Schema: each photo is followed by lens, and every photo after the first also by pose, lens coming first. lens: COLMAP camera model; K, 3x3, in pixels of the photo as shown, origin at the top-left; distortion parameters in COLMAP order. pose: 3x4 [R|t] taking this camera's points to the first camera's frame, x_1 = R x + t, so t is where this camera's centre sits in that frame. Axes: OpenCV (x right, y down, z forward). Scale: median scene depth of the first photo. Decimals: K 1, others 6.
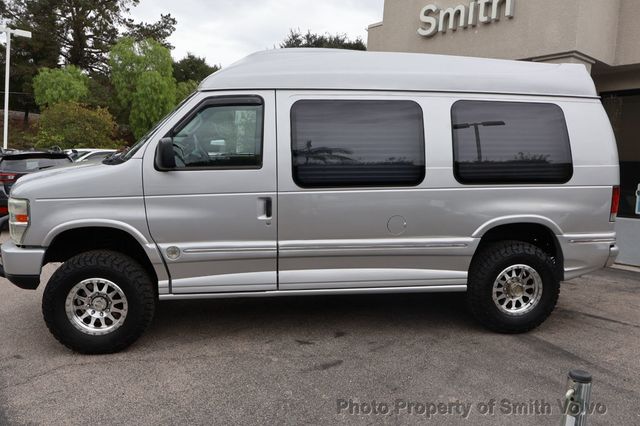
lens RADIAL K [[527.0, 0, 320.0], [0, 527.0, 213.0], [0, 0, 1]] dist [0.000220, 0.004862]
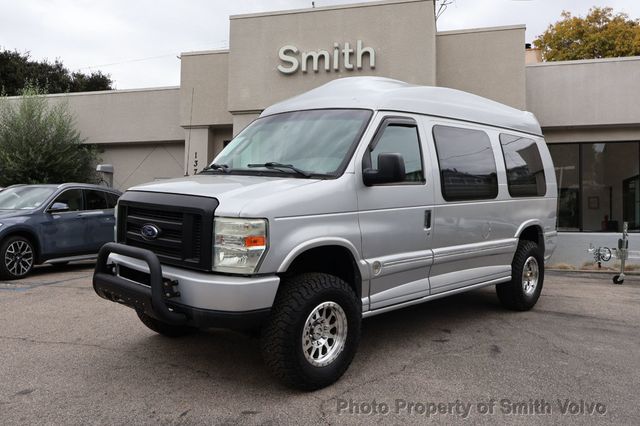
lens RADIAL K [[554.0, 0, 320.0], [0, 554.0, 213.0], [0, 0, 1]] dist [0.004657, 0.005114]
pose [[0.785625, -0.031253, 0.617912, -0.967721], [0.078909, 0.995629, -0.049968, 0.016008], [-0.613650, 0.088015, 0.784657, 0.222135]]
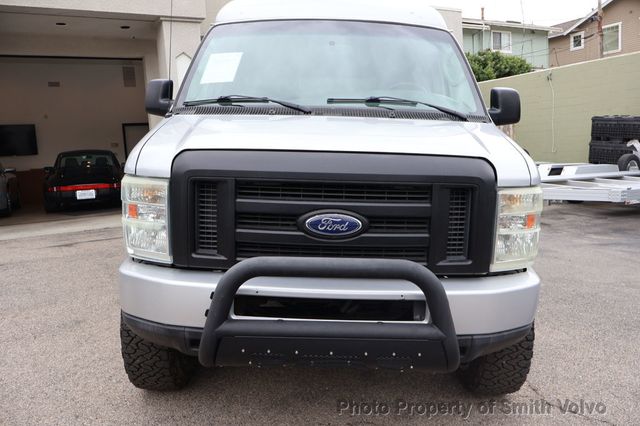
lens RADIAL K [[527.0, 0, 320.0], [0, 527.0, 213.0], [0, 0, 1]] dist [0.000220, 0.004862]
pose [[0.120918, -0.188814, 0.974540, -1.091428], [0.127393, 0.976577, 0.173402, -0.118702], [-0.984454, 0.103182, 0.142140, 1.076170]]
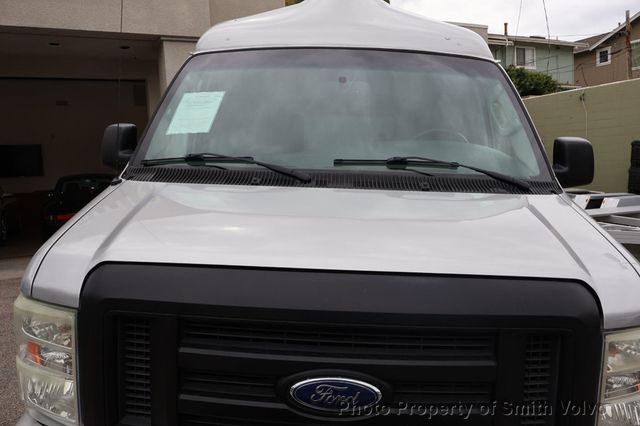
lens RADIAL K [[527.0, 0, 320.0], [0, 527.0, 213.0], [0, 0, 1]] dist [0.000220, 0.004862]
pose [[0.154972, -0.163475, 0.974300, -0.891846], [0.123260, 0.981707, 0.145112, -0.166889], [-0.980199, 0.097604, 0.172287, 1.081424]]
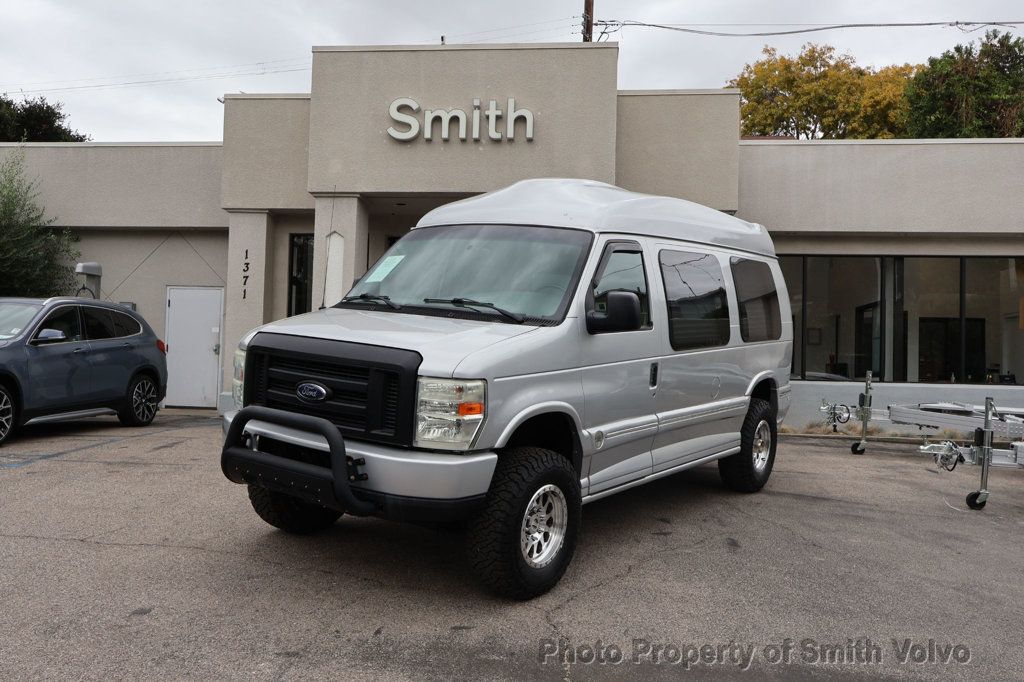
lens RADIAL K [[886.3, 0, 512.0], [0, 886.3, 341.0], [0, 0, 1]] dist [0.004657, 0.005114]
pose [[0.682987, -0.022574, 0.730082, -1.254268], [0.066587, 0.997285, -0.031456, -0.034033], [-0.727389, 0.070097, 0.682636, 0.189651]]
